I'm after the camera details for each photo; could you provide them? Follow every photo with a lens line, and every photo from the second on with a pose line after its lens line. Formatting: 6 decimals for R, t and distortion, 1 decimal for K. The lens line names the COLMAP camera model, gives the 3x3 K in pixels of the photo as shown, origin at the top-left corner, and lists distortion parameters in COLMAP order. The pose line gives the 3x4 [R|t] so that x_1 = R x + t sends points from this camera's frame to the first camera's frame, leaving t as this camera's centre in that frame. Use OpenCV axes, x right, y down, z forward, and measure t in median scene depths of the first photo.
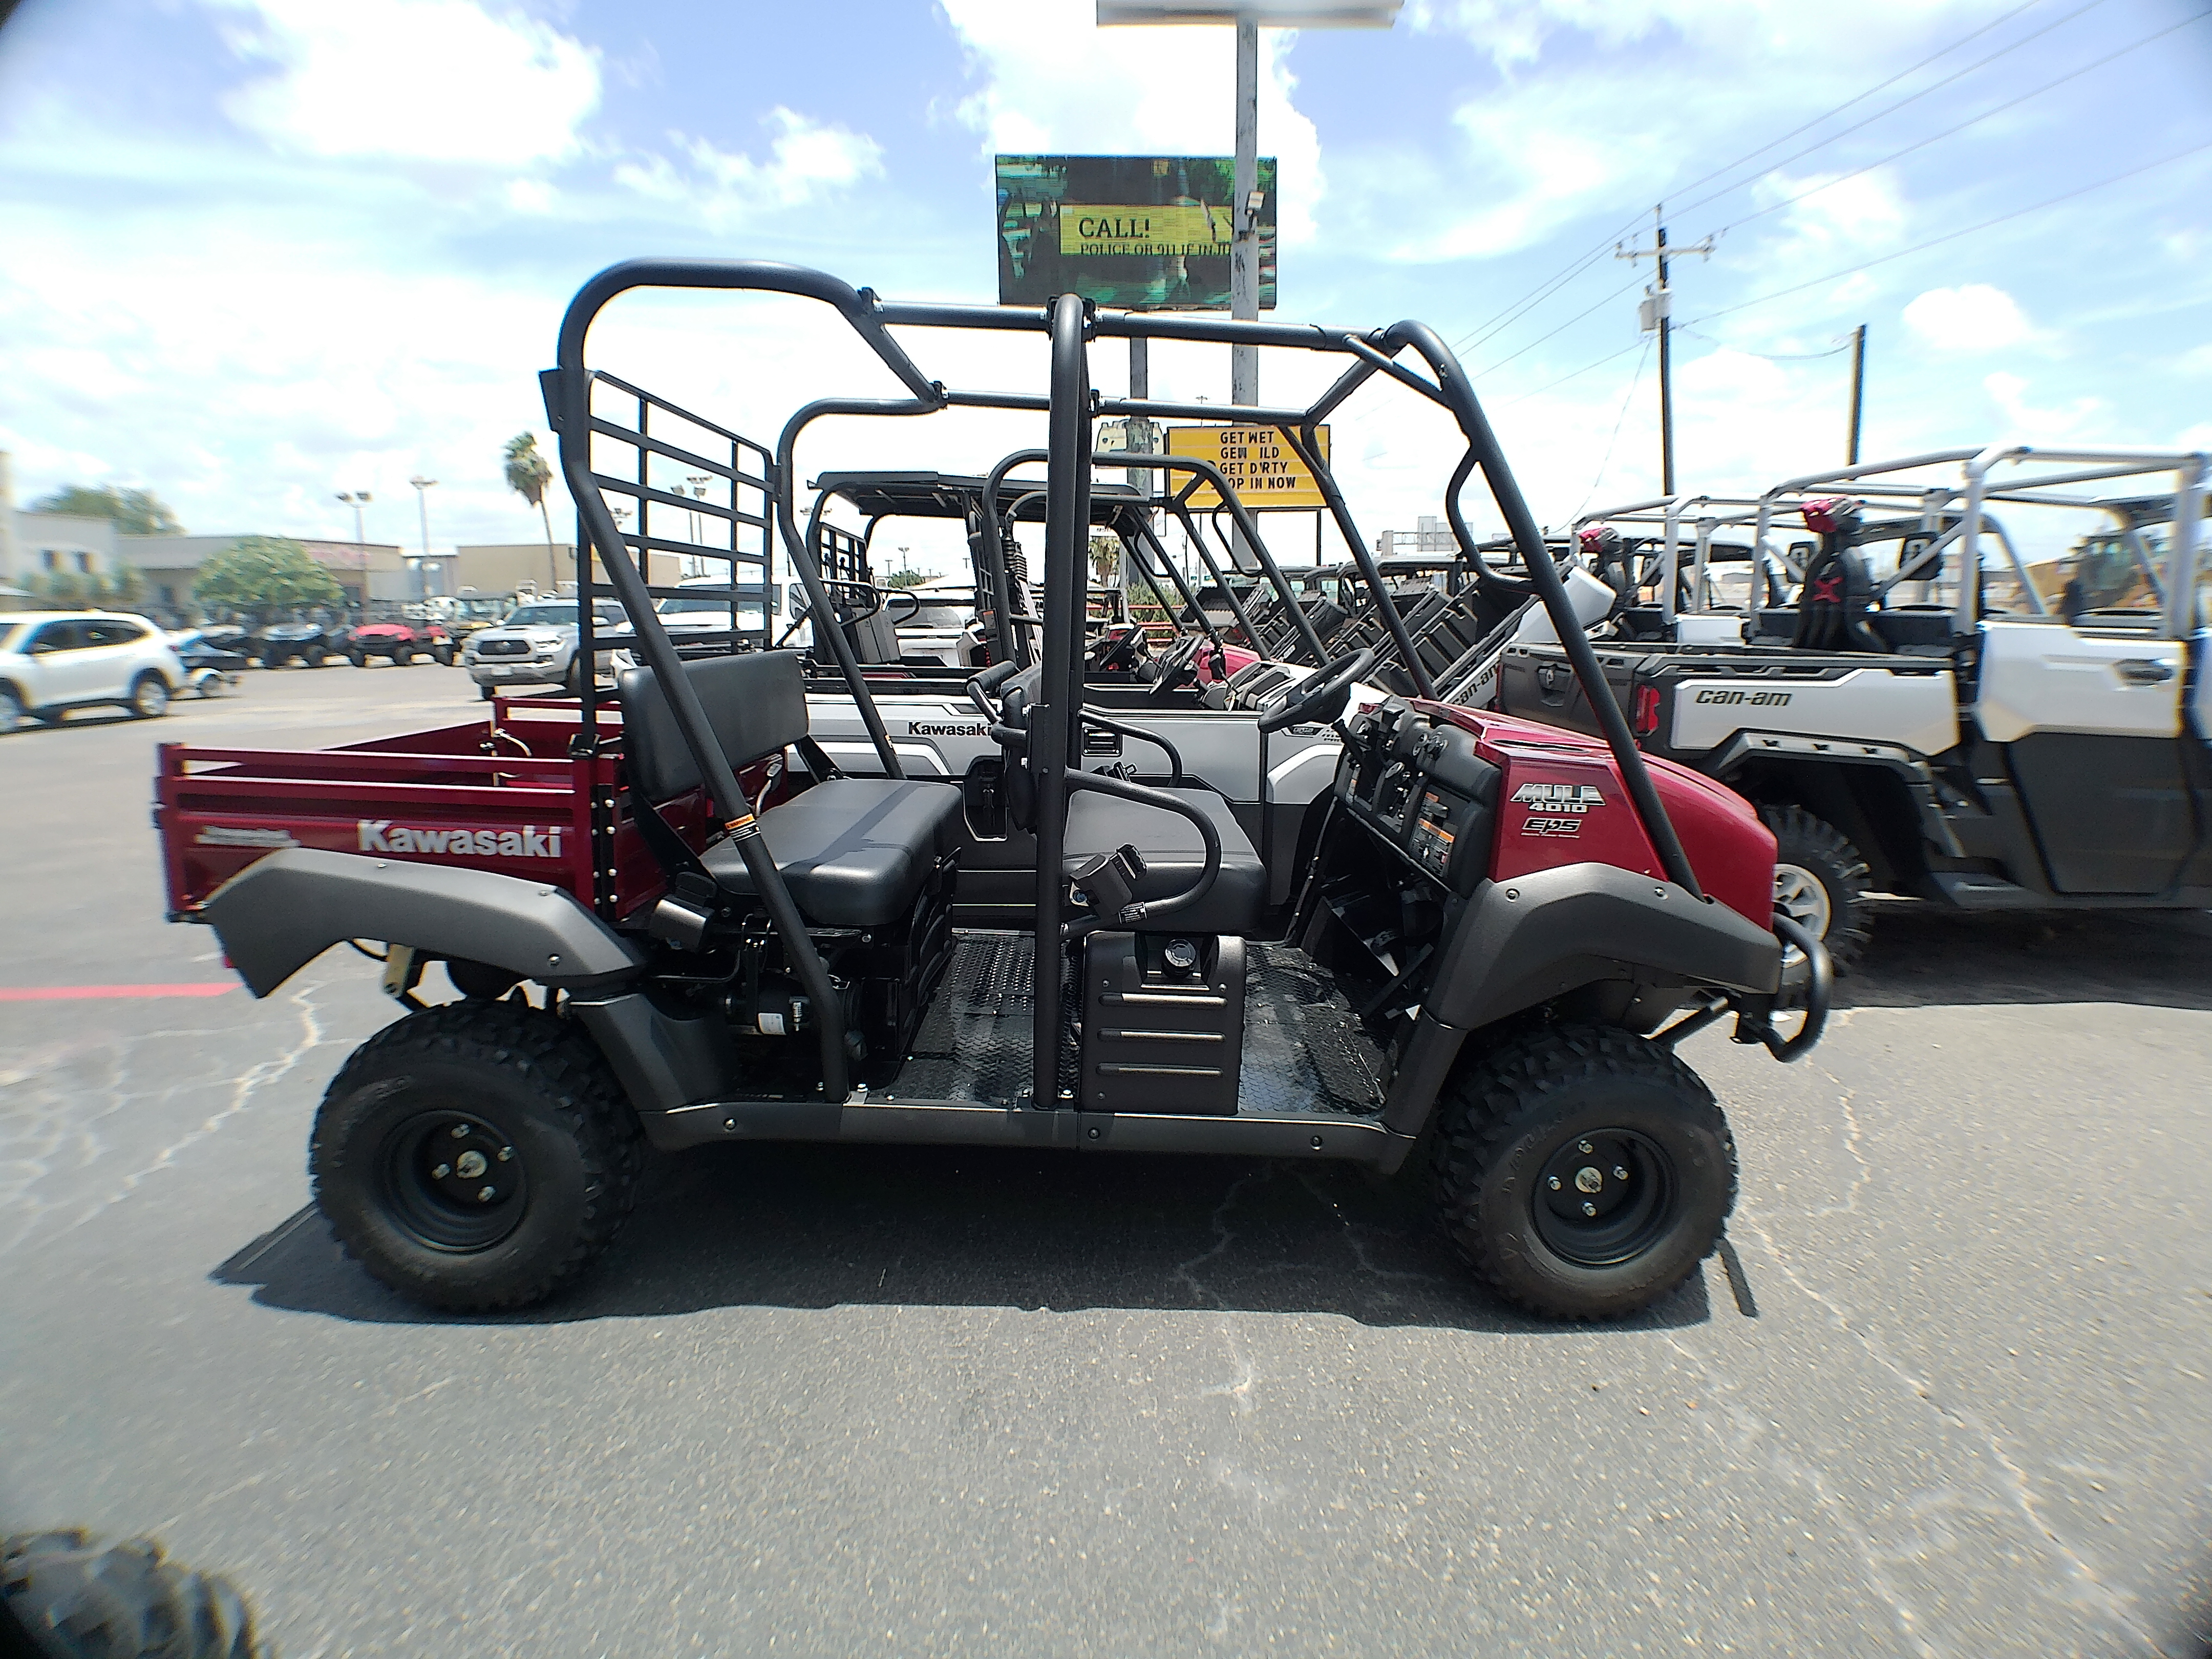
lens RADIAL K [[1175.9, 0, 1158.4], [0, 1175.9, 840.4], [0, 0, 1]] dist [-0.054474, 0.000251]
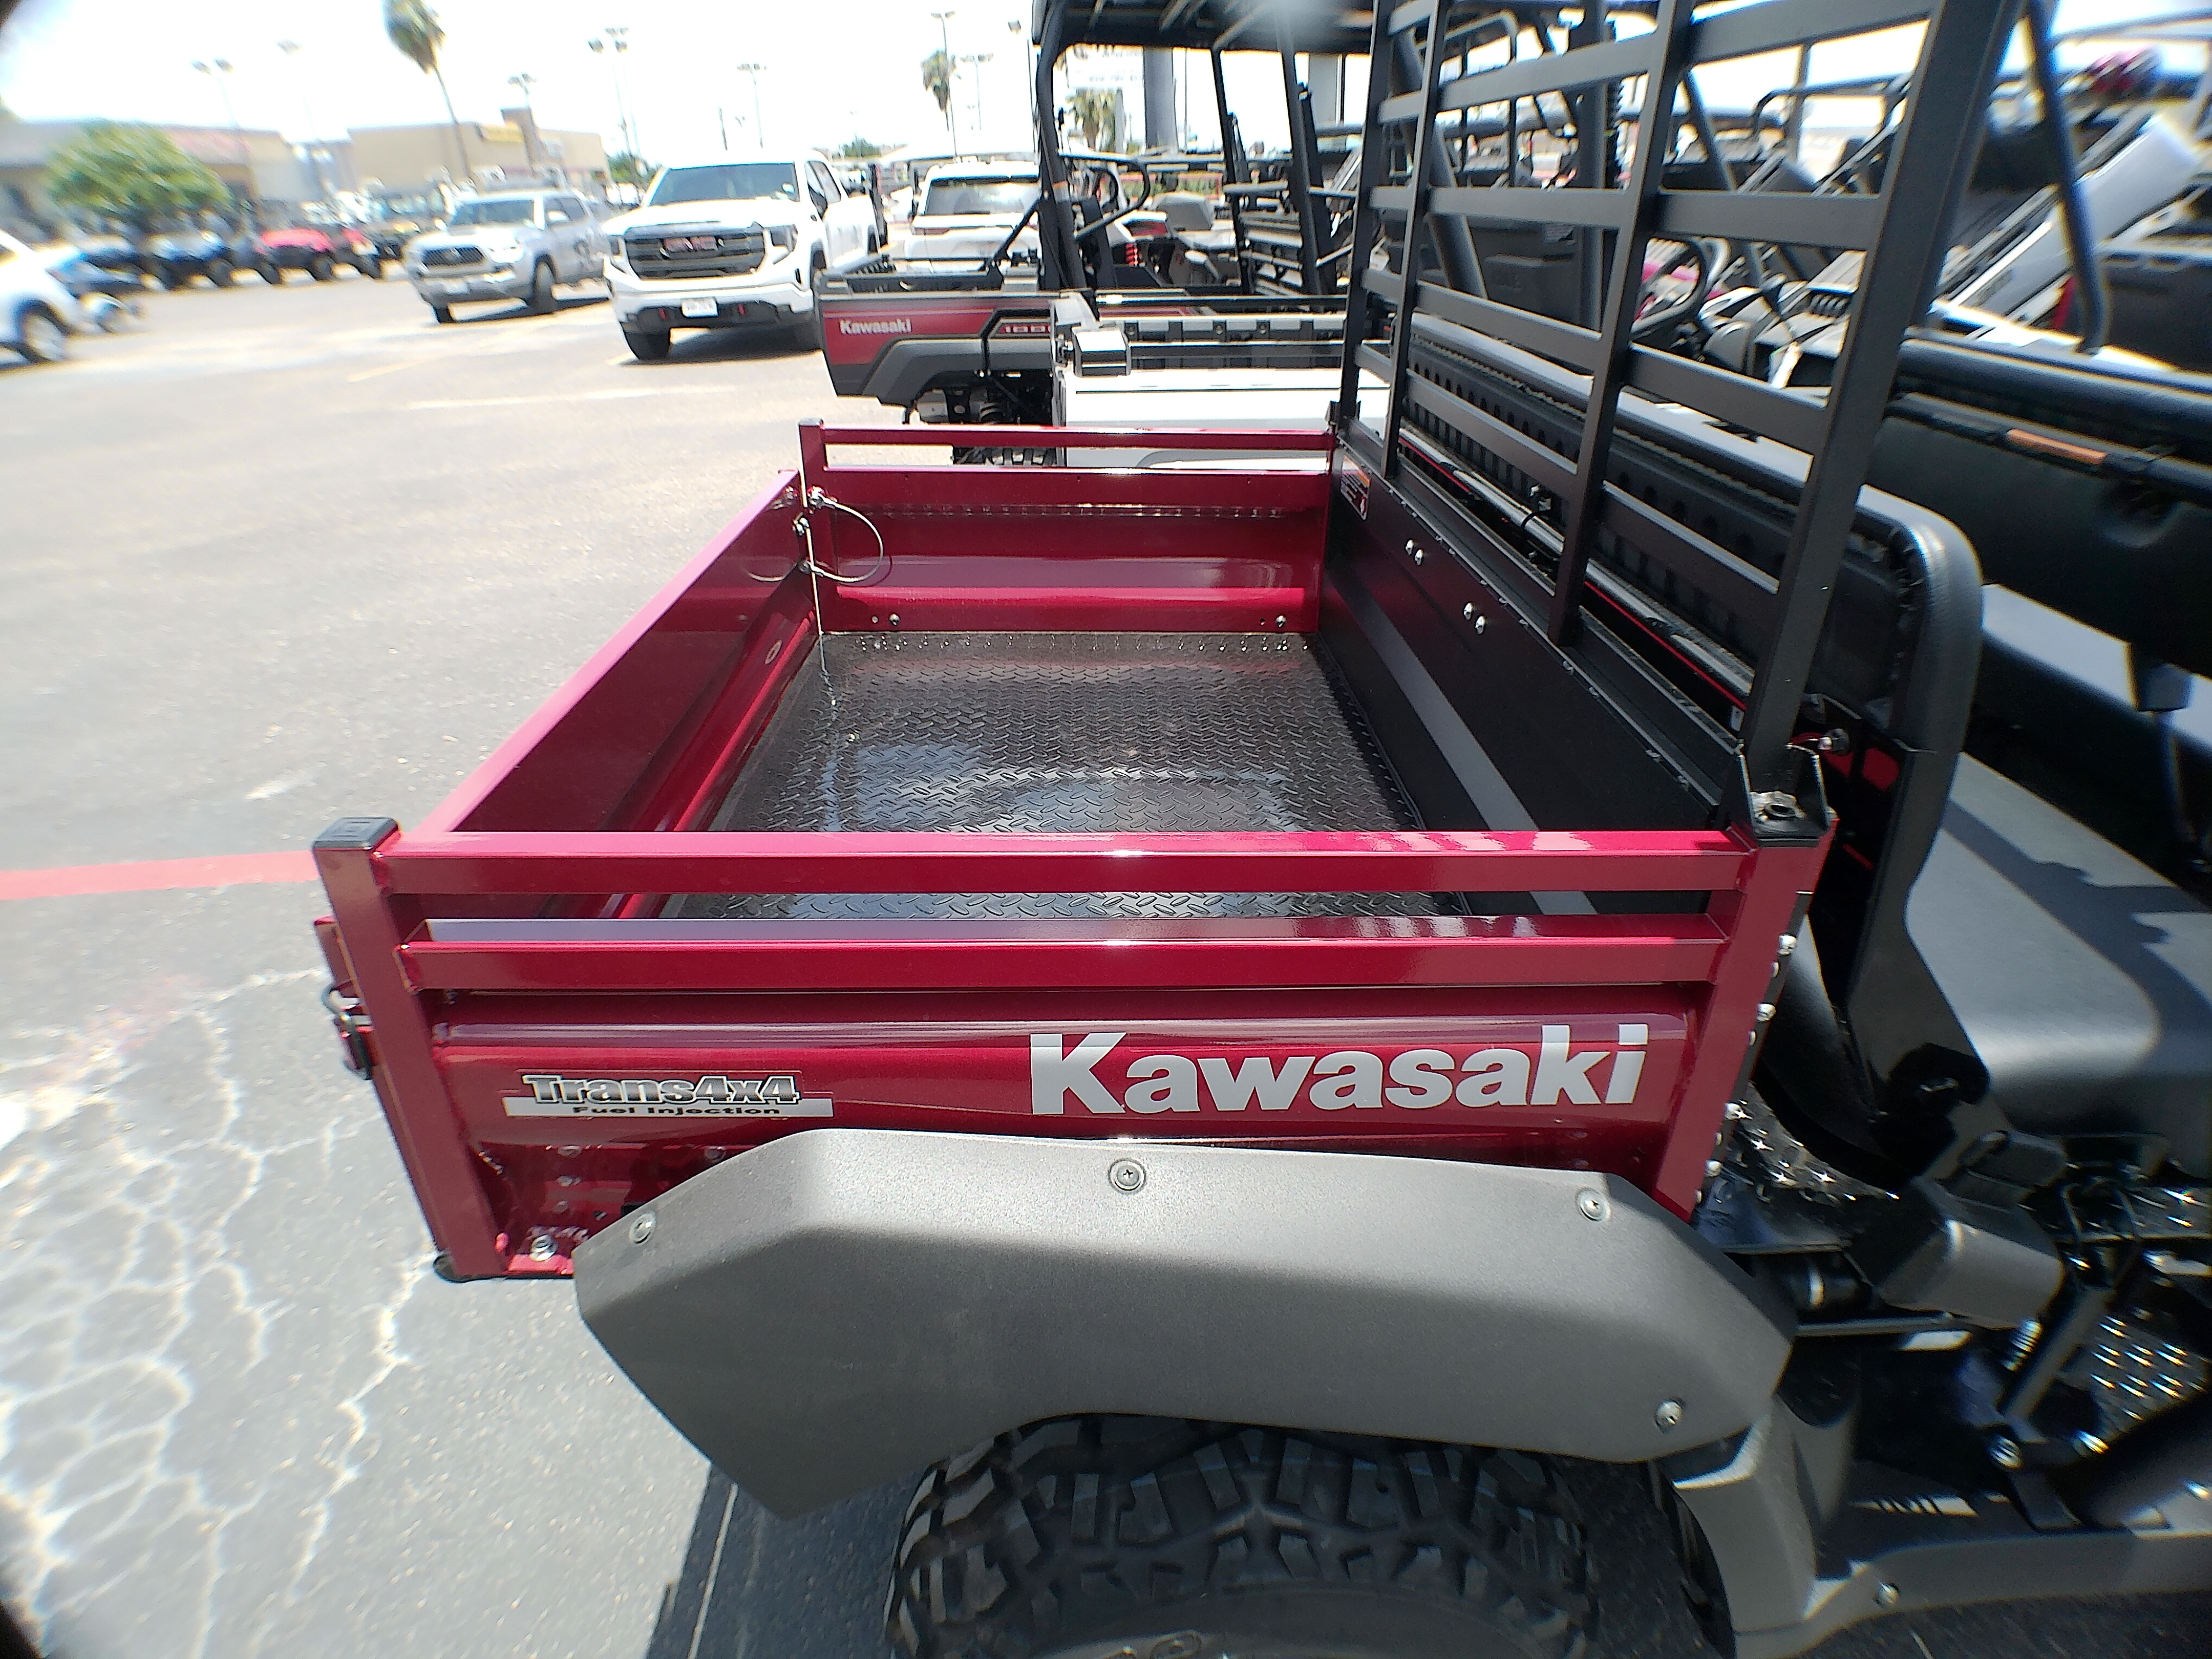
lens RADIAL K [[1203.4, 0, 1135.7], [0, 1203.4, 821.6], [0, 0, 1]] dist [-0.077144, 0.032361]
pose [[0.999604, -0.022986, -0.016258, -0.250454], [0.026821, 0.953073, 0.301552, -0.065812], [0.008564, -0.301868, 0.953311, 0.265725]]
